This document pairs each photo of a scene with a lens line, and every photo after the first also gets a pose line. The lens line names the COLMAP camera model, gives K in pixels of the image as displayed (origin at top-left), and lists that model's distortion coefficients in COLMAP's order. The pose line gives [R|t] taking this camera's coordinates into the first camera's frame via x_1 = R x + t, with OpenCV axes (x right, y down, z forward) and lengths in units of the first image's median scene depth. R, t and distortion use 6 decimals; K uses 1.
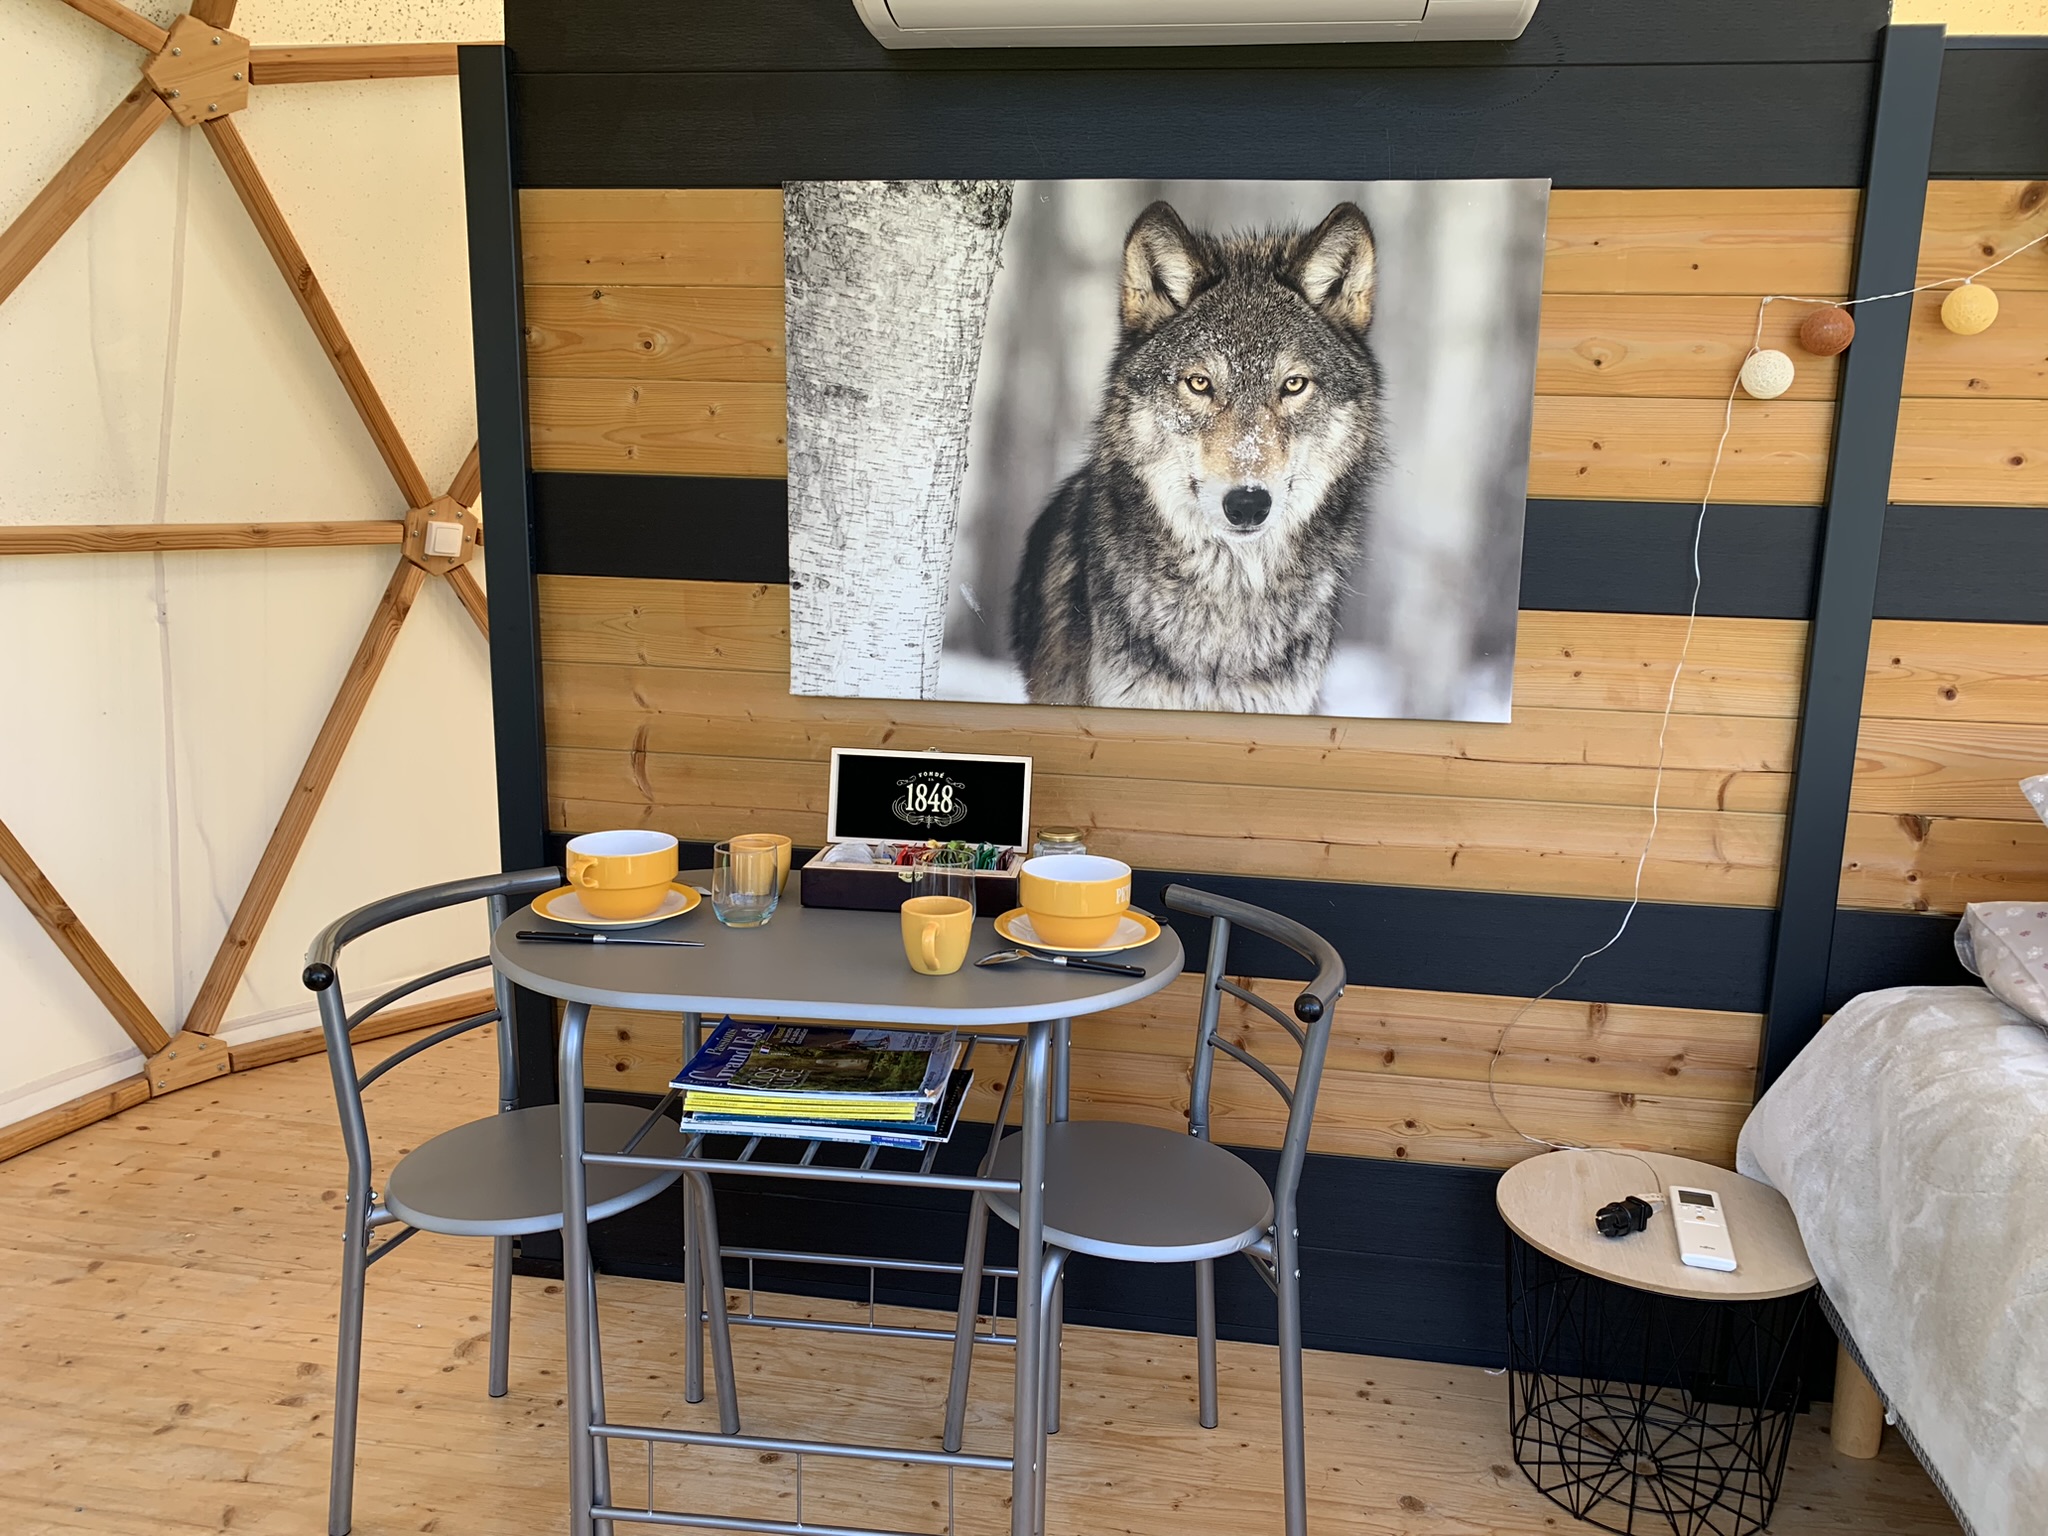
lens RADIAL K [[1556.5, 0, 1012.2], [0, 1556.5, 746.7], [0, 0, 1]] dist [0.039372, -0.047535]
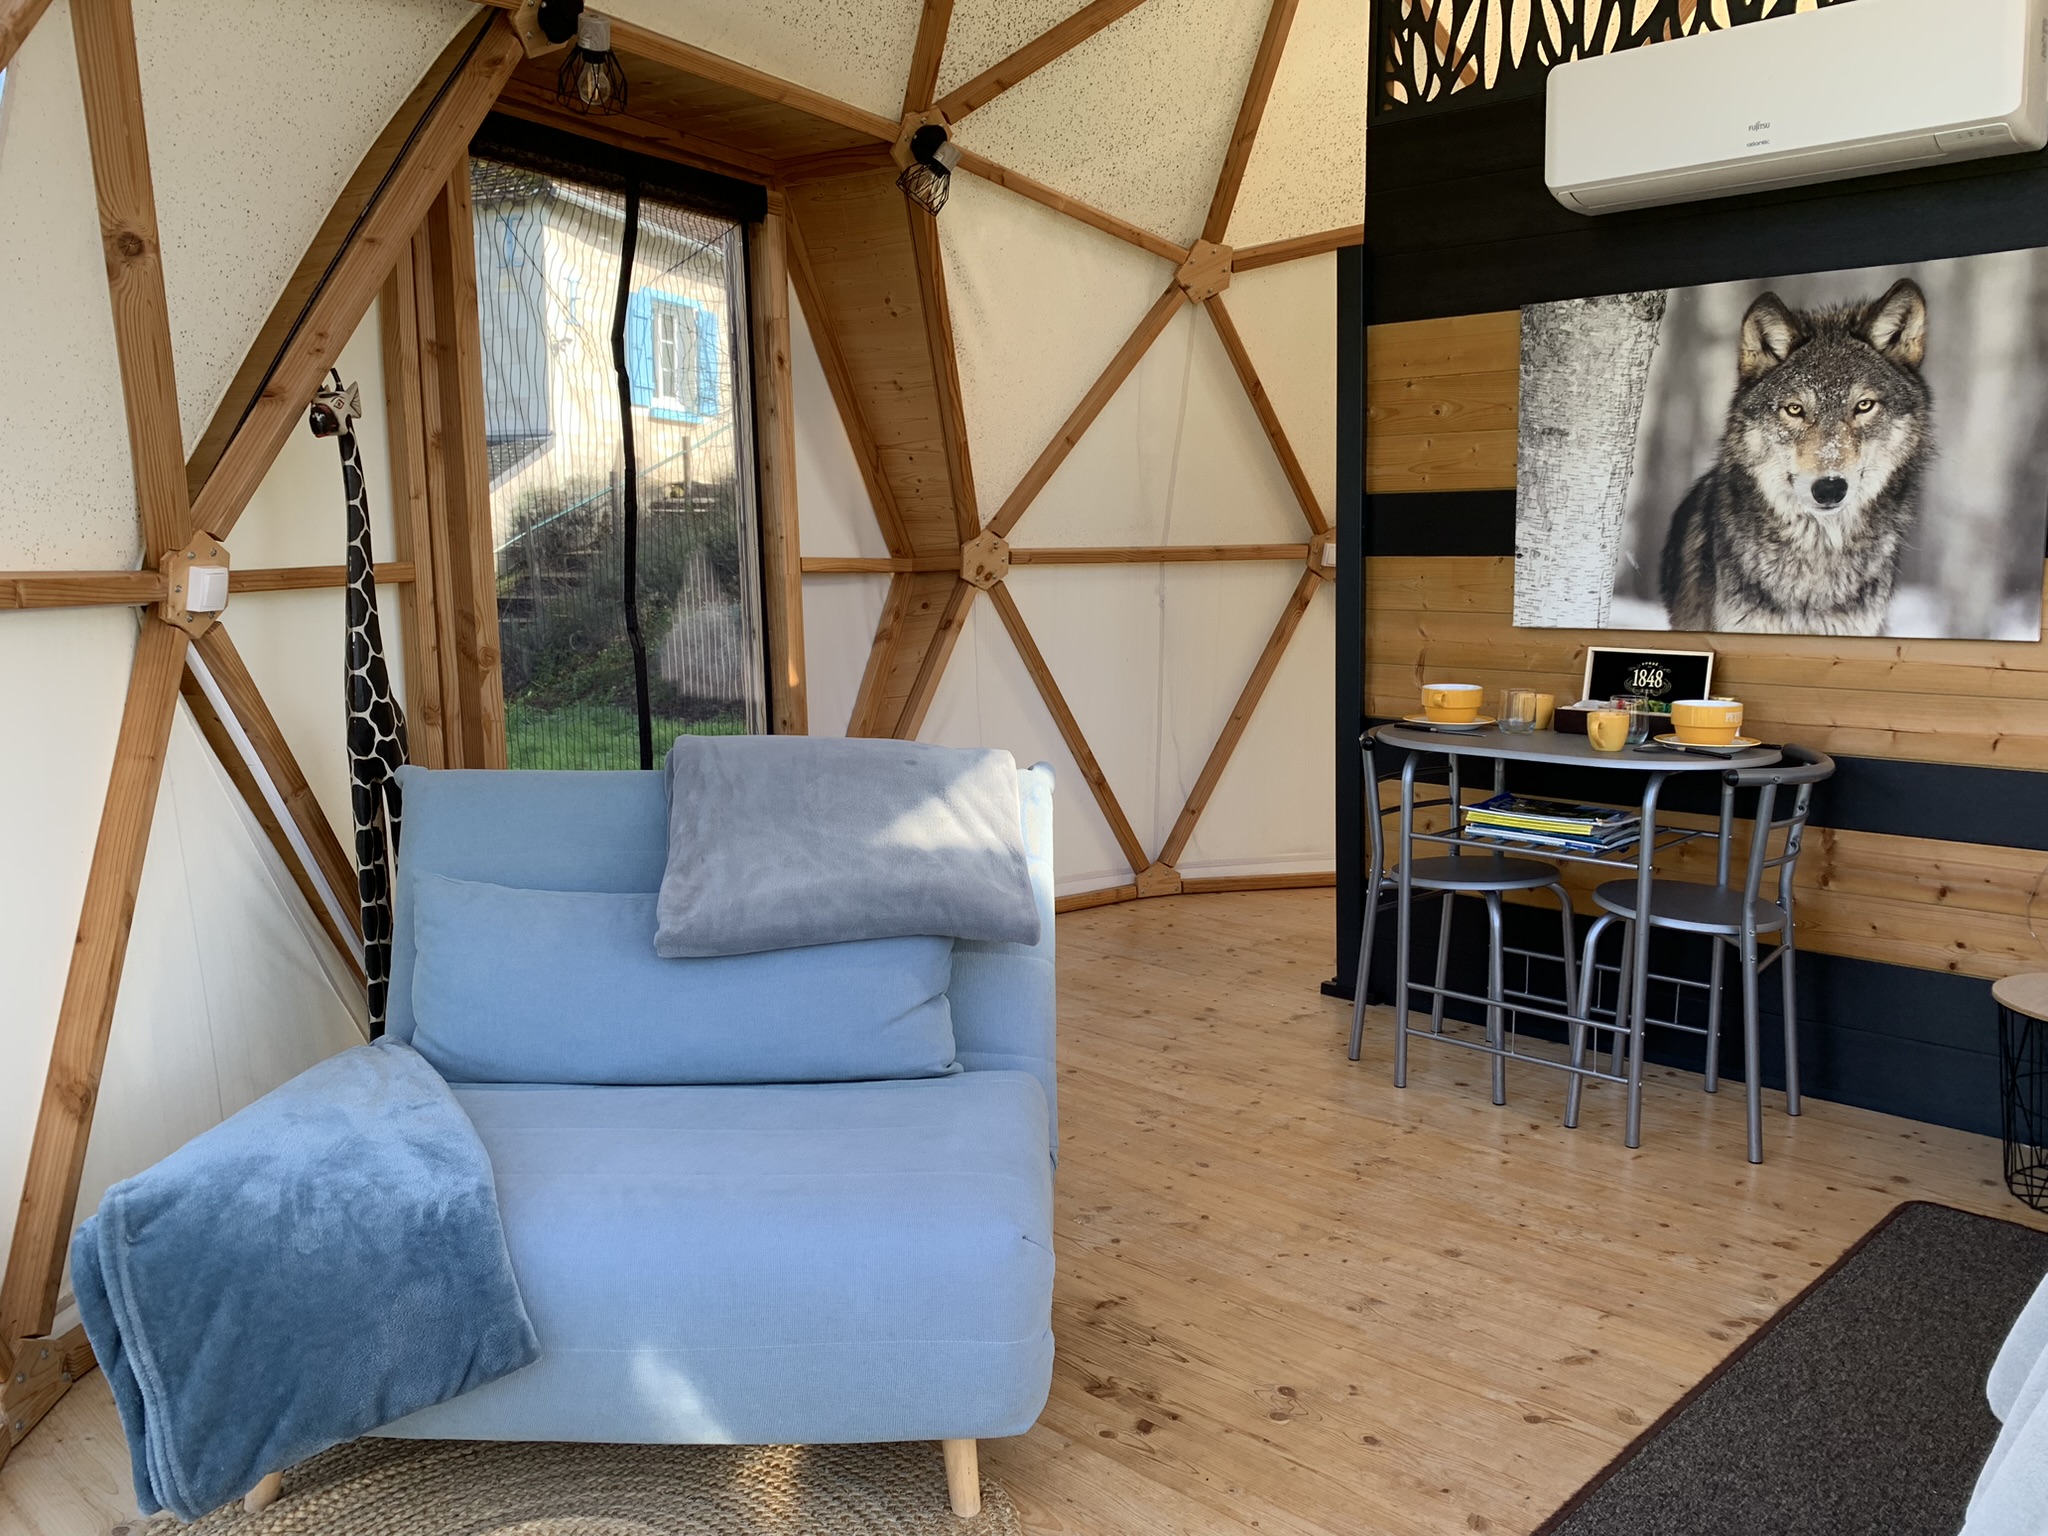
lens RADIAL K [[1556.5, 0, 1043.0], [0, 1556.5, 756.0], [0, 0, 1]] dist [0.039372, -0.047535]
pose [[0.844114, 0.045326, -0.534244, 0.314501], [-0.066366, 0.997590, -0.020223, 0.165649], [0.532040, 0.052526, 0.845088, -0.593602]]
